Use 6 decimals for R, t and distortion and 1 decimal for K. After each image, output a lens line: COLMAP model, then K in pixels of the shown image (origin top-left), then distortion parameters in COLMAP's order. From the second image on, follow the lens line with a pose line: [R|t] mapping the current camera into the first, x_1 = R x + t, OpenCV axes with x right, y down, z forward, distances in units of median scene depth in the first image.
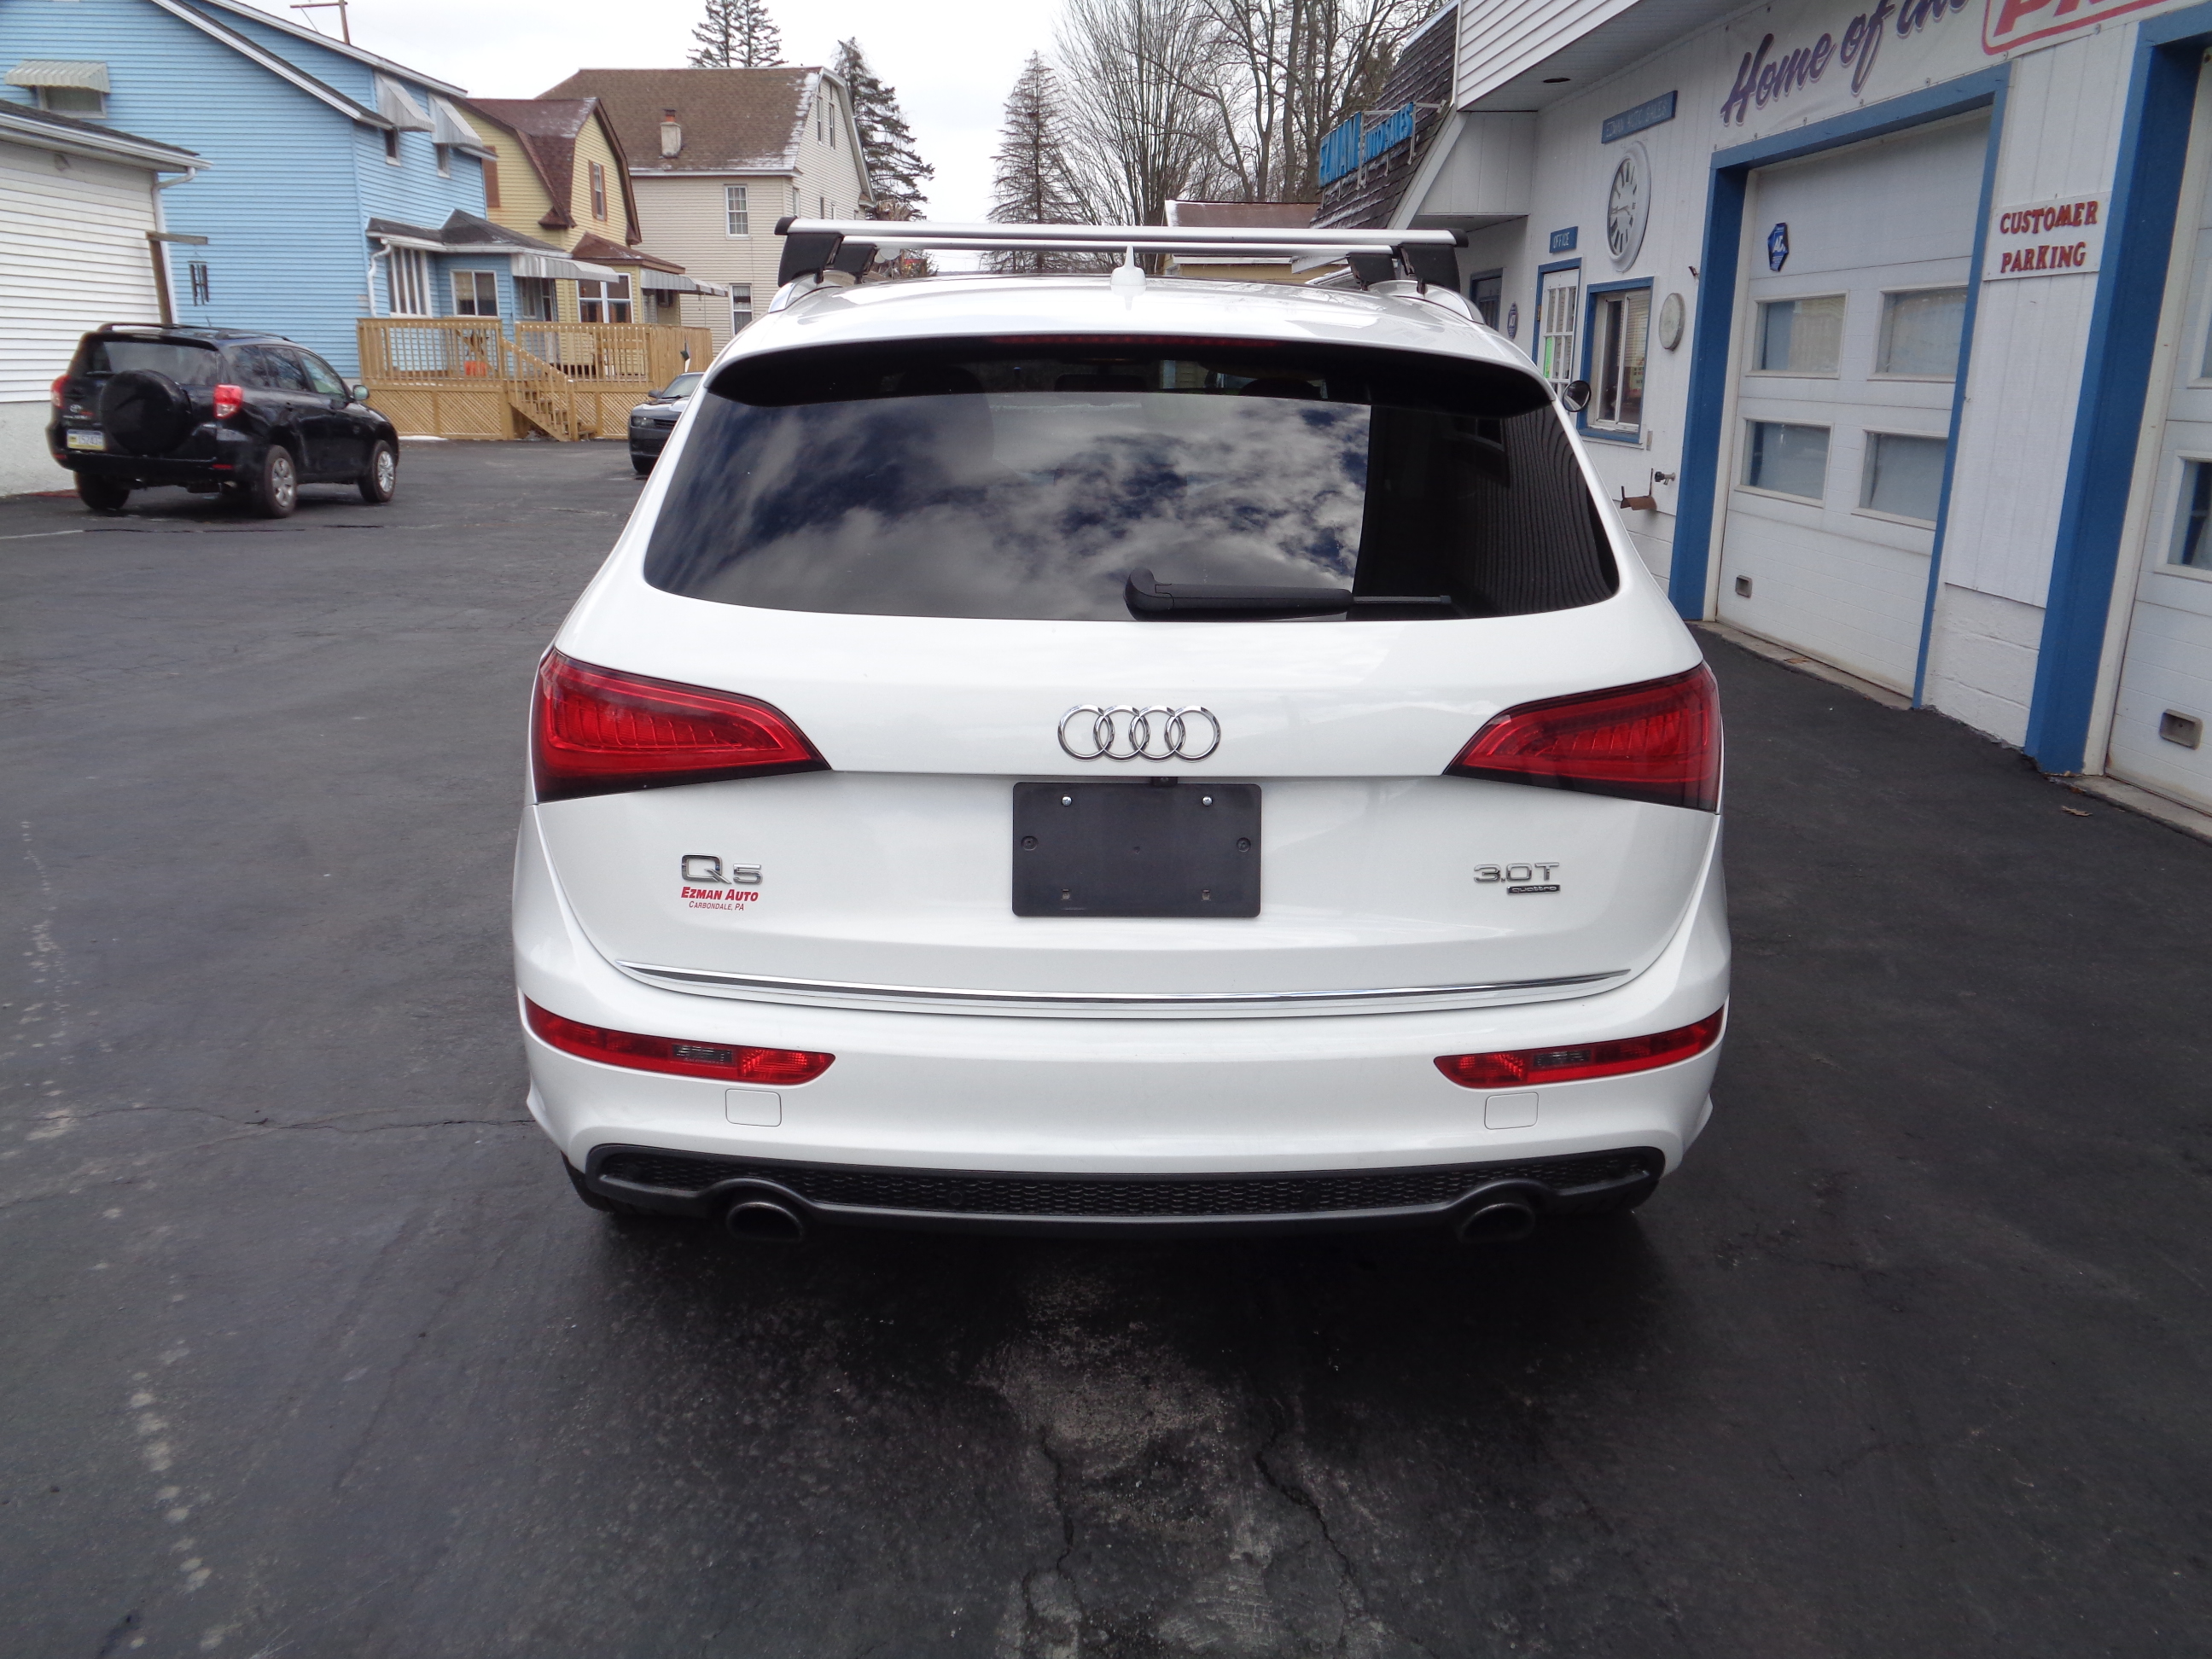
lens RADIAL K [[1696.0, 0, 1125.3], [0, 1696.0, 827.1], [0, 0, 1]] dist [0.001062, 0.011015]
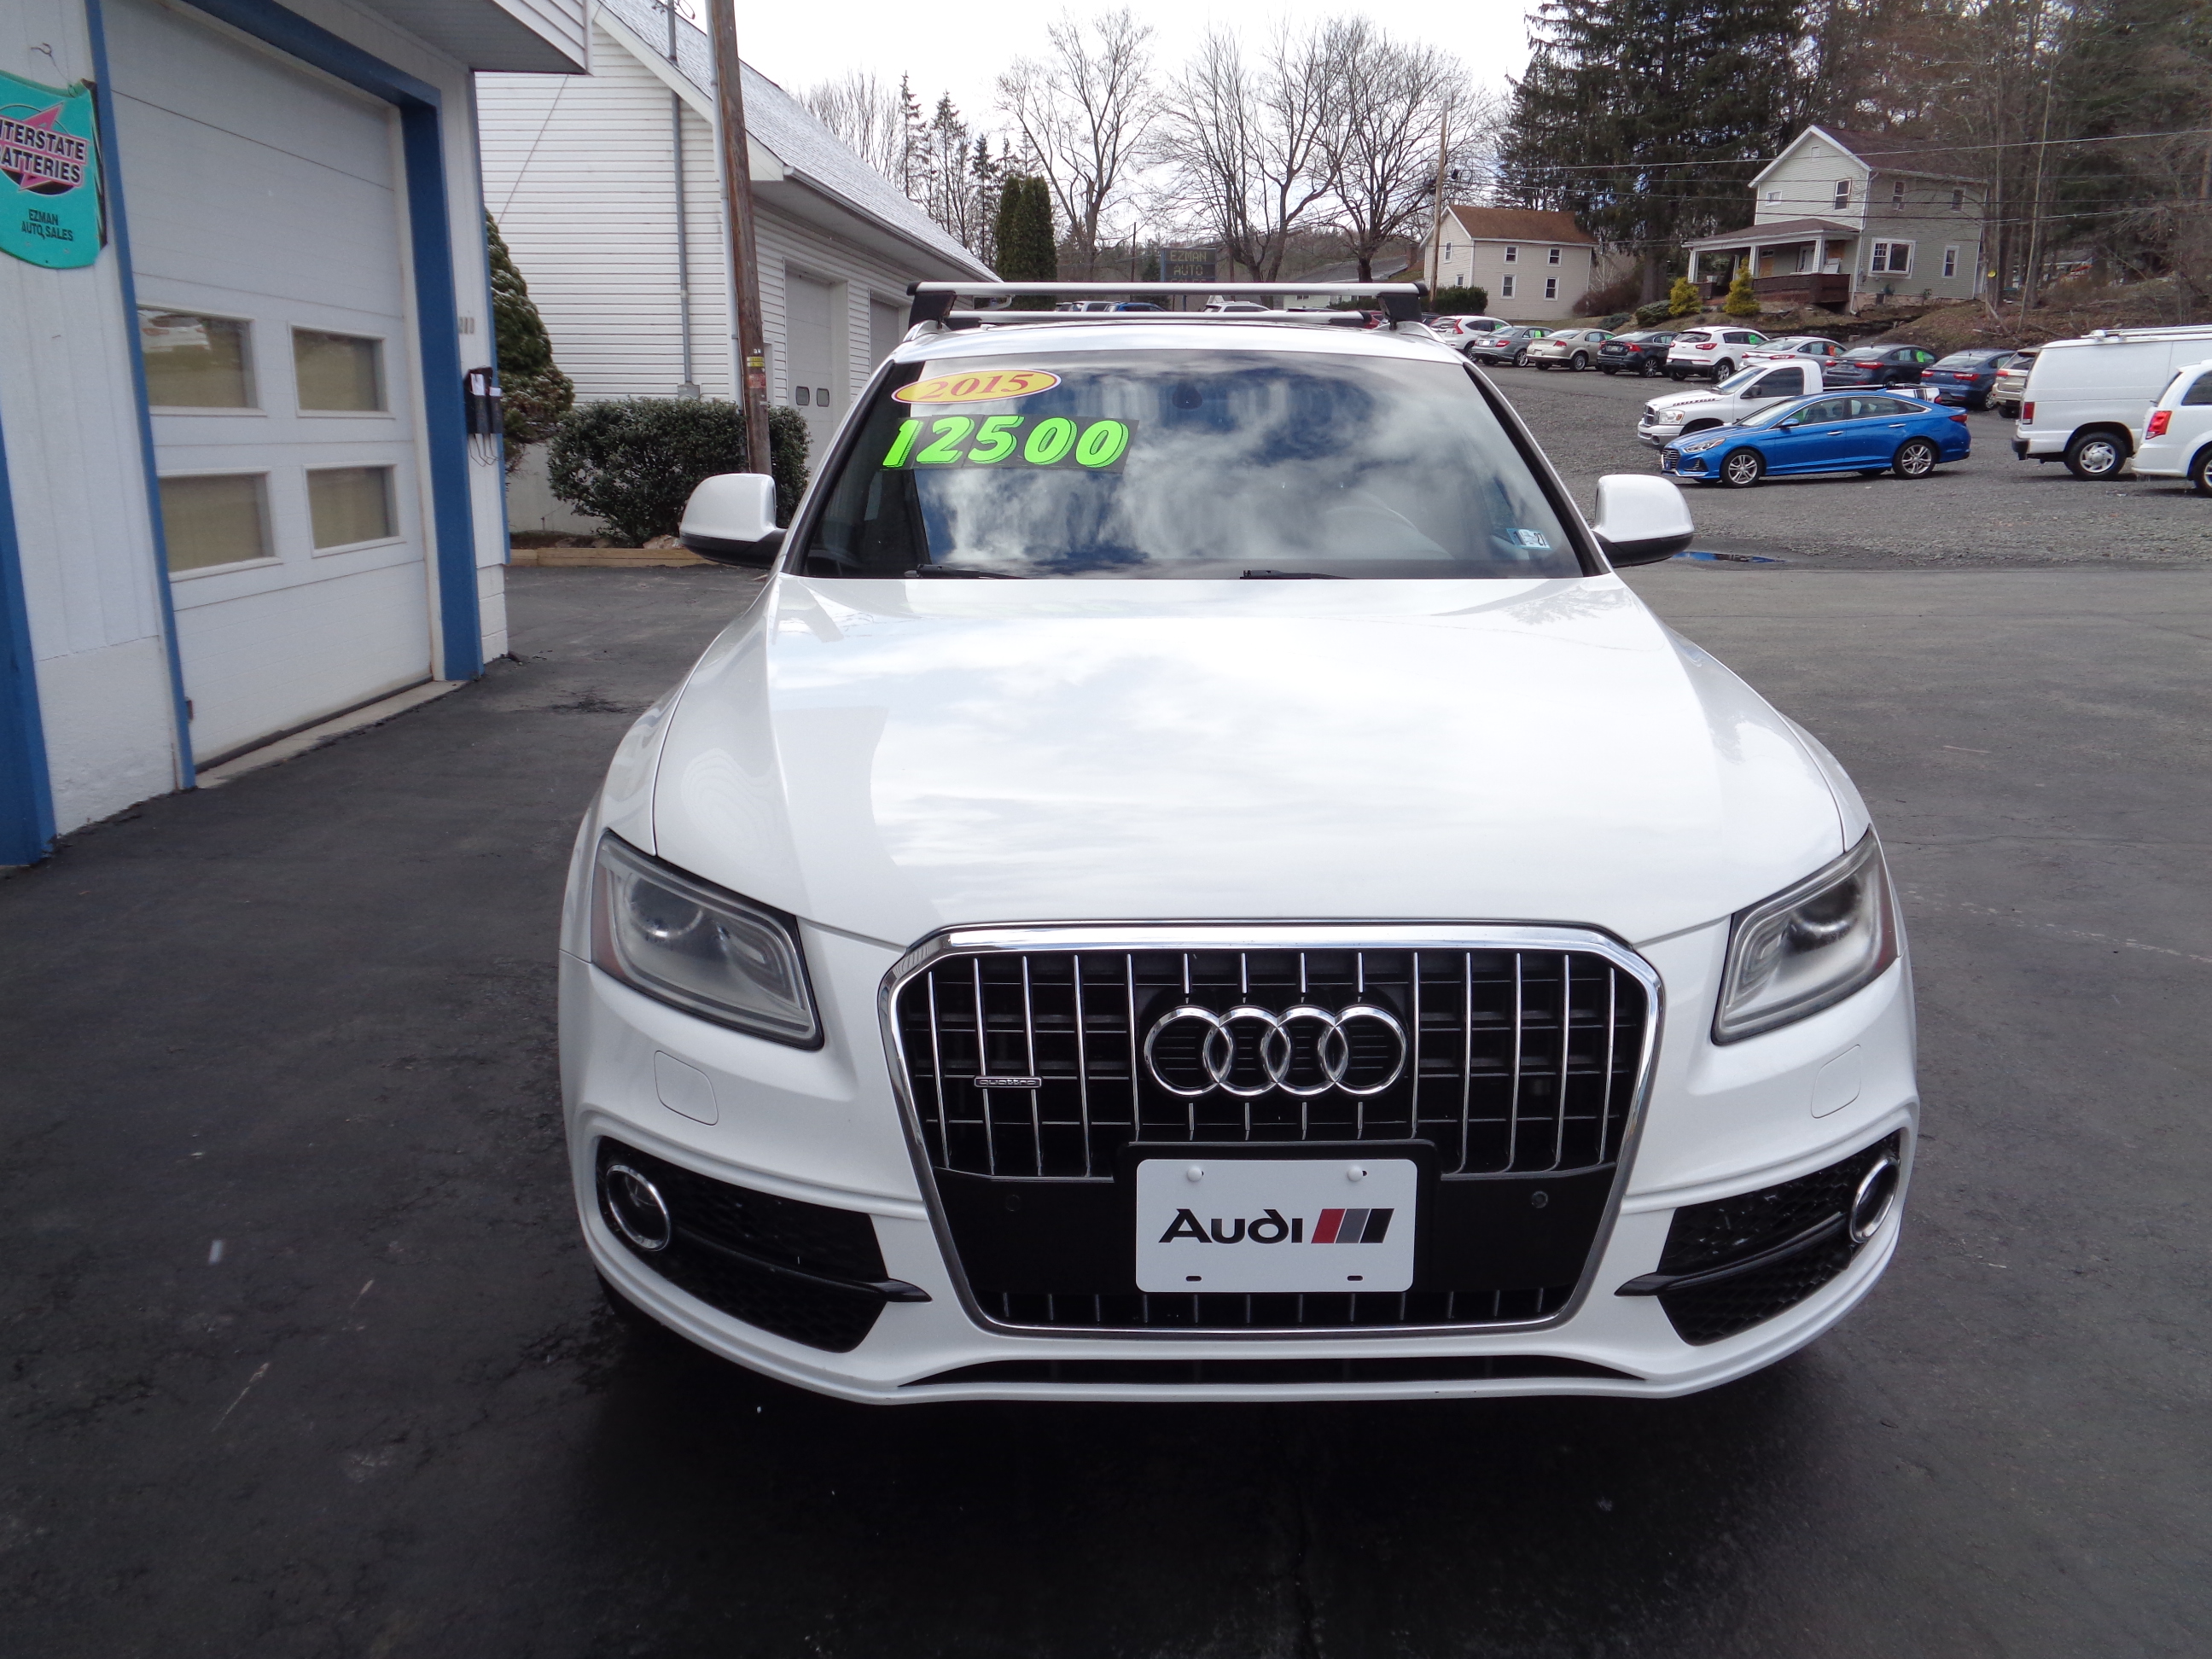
lens RADIAL K [[1696.0, 0, 1125.3], [0, 1696.0, 827.1], [0, 0, 1]] dist [0.001062, 0.011015]
pose [[-0.999729, -0.023061, 0.003094, 0.014267], [-0.018813, 0.879407, 0.475698, -0.348246], [-0.013691, 0.475511, -0.879603, 1.319793]]
